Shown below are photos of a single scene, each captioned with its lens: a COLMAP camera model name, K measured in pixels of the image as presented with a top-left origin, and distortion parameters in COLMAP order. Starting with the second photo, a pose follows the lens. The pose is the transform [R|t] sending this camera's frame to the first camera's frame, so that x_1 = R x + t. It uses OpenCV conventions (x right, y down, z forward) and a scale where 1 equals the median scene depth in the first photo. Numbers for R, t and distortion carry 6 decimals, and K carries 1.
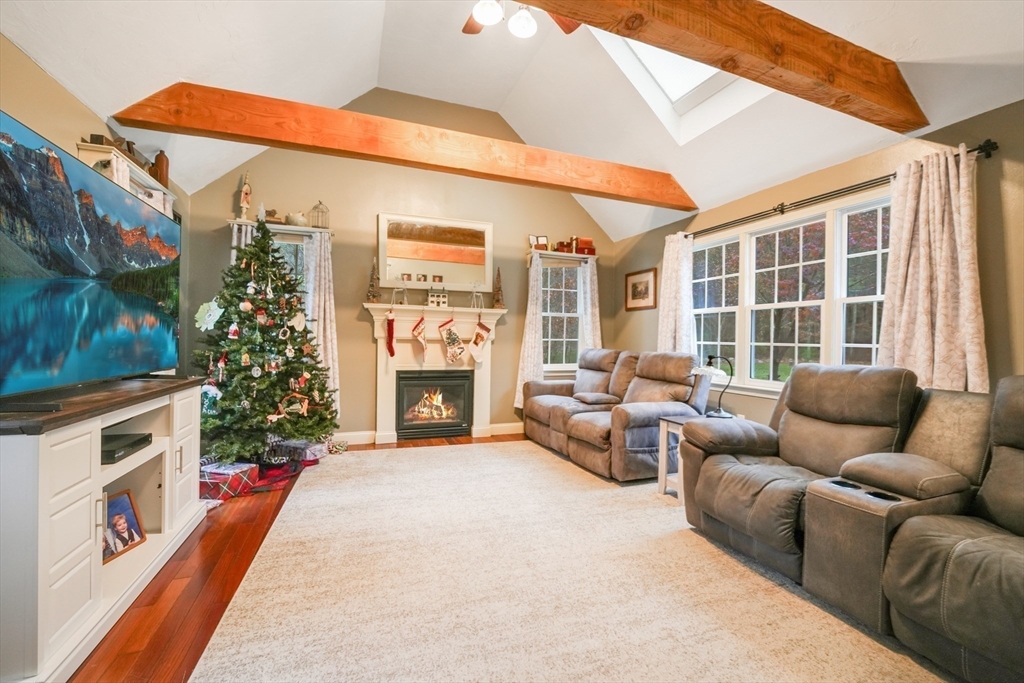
lens RADIAL K [[423.3, 0, 508.0], [0, 423.3, 345.1], [0, 0, 1]] dist [-0.025664, 0.000519]
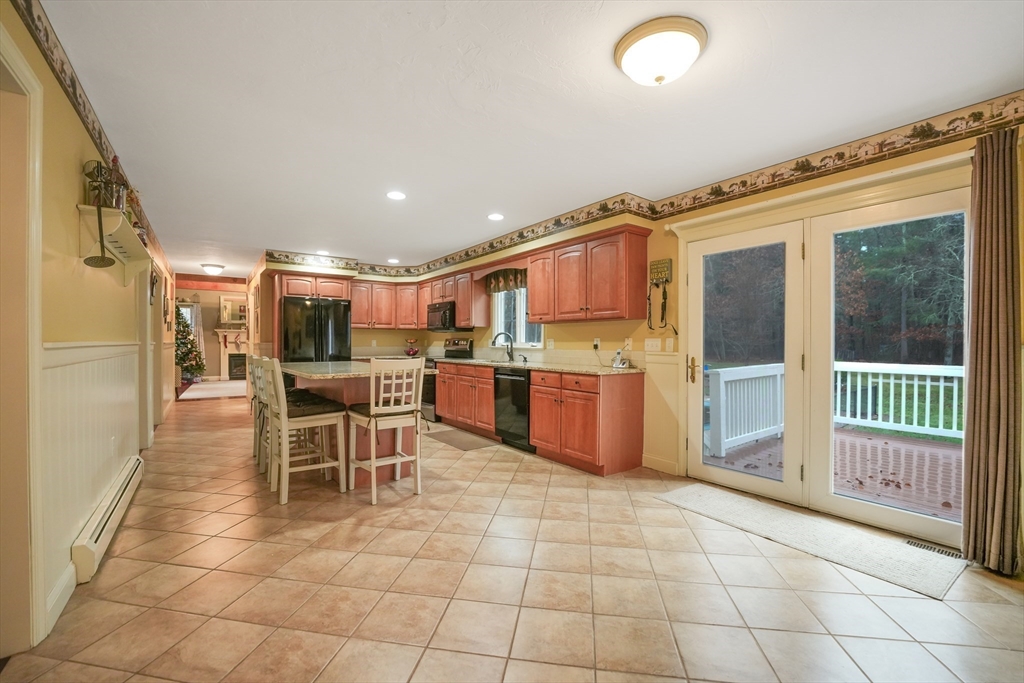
lens RADIAL K [[423.3, 0, 508.0], [0, 423.3, 345.1], [0, 0, 1]] dist [-0.025664, 0.000519]
pose [[0.962838, -0.015789, 0.269618, 0.844912], [0.017579, 0.999837, -0.004225, 0.054687], [-0.269507, 0.008808, 0.962958, -2.366247]]
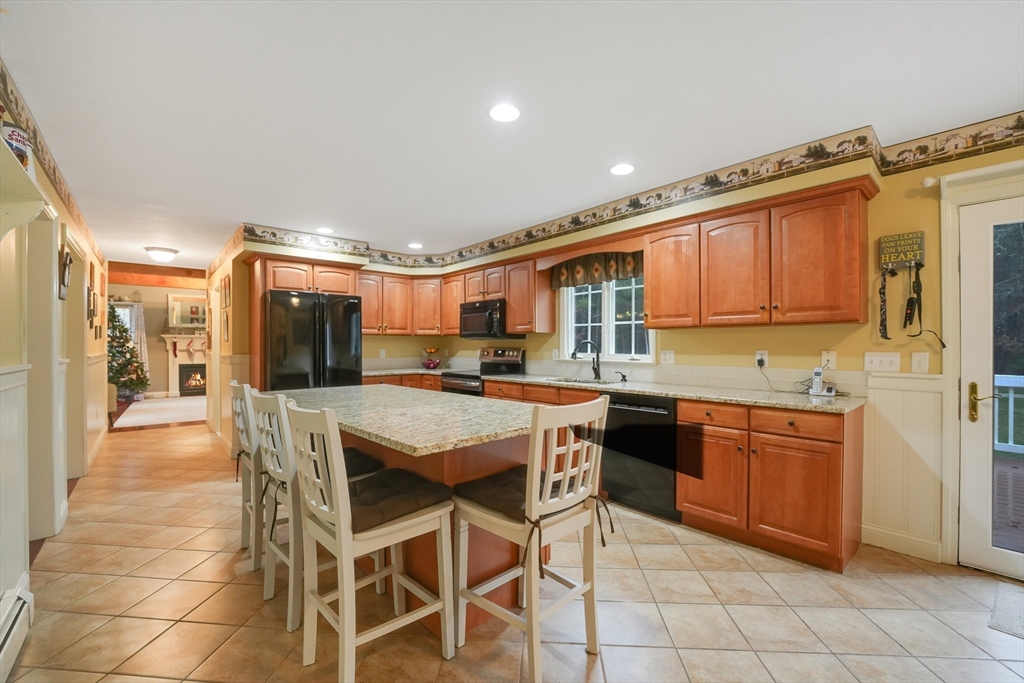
lens RADIAL K [[423.3, 0, 508.0], [0, 423.3, 345.1], [0, 0, 1]] dist [-0.025664, 0.000519]
pose [[0.935001, -0.017845, 0.354196, 0.668100], [0.022825, 0.999691, -0.009887, 0.023876], [-0.353910, 0.017329, 0.935119, -1.916129]]
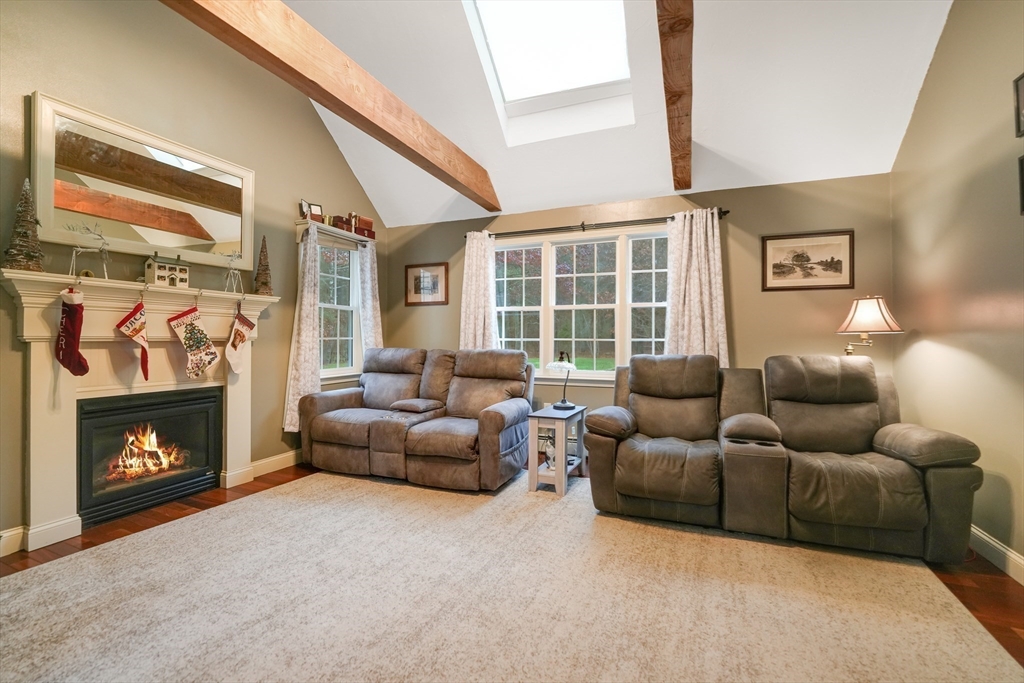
lens RADIAL K [[429.0, 0, 516.0], [0, 429.0, 338.3], [0, 0, 1]] dist [-0.028814, 0.003091]
pose [[0.673088, -0.014044, 0.739429, -0.316495], [0.019437, 0.999810, 0.001297, -0.009293], [-0.739307, 0.013499, 0.673233, 0.265520]]
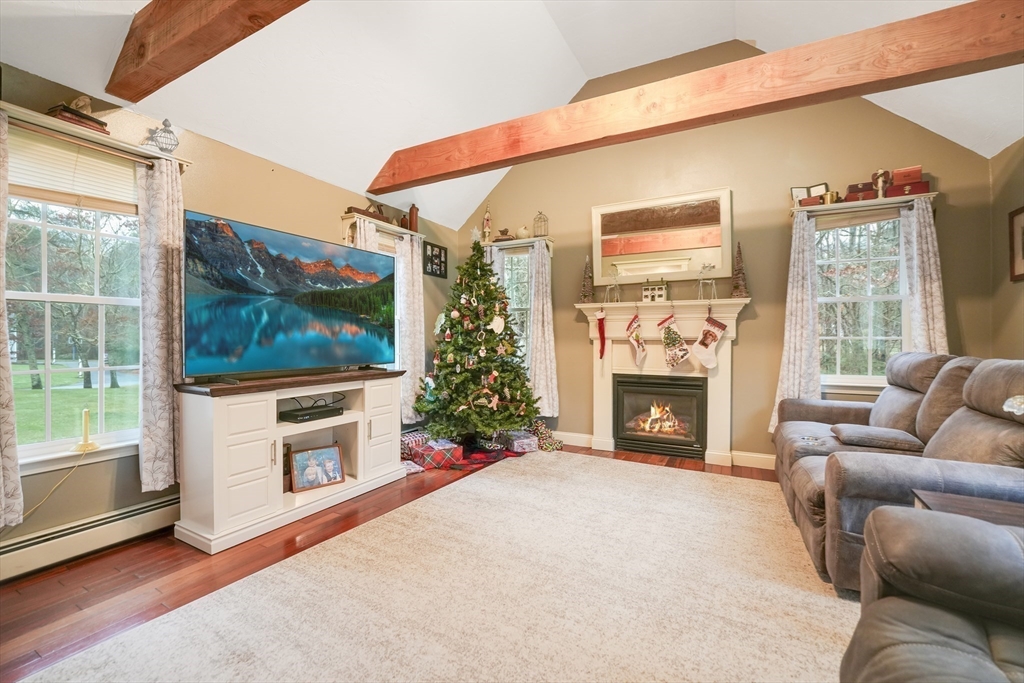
lens RADIAL K [[423.3, 0, 508.0], [0, 423.3, 345.1], [0, 0, 1]] dist [-0.025664, 0.000519]
pose [[0.658560, -0.002110, -0.752525, 0.321427], [-0.000528, 0.999995, -0.003266, 0.000516], [0.752528, 0.002549, 0.658555, 0.244766]]
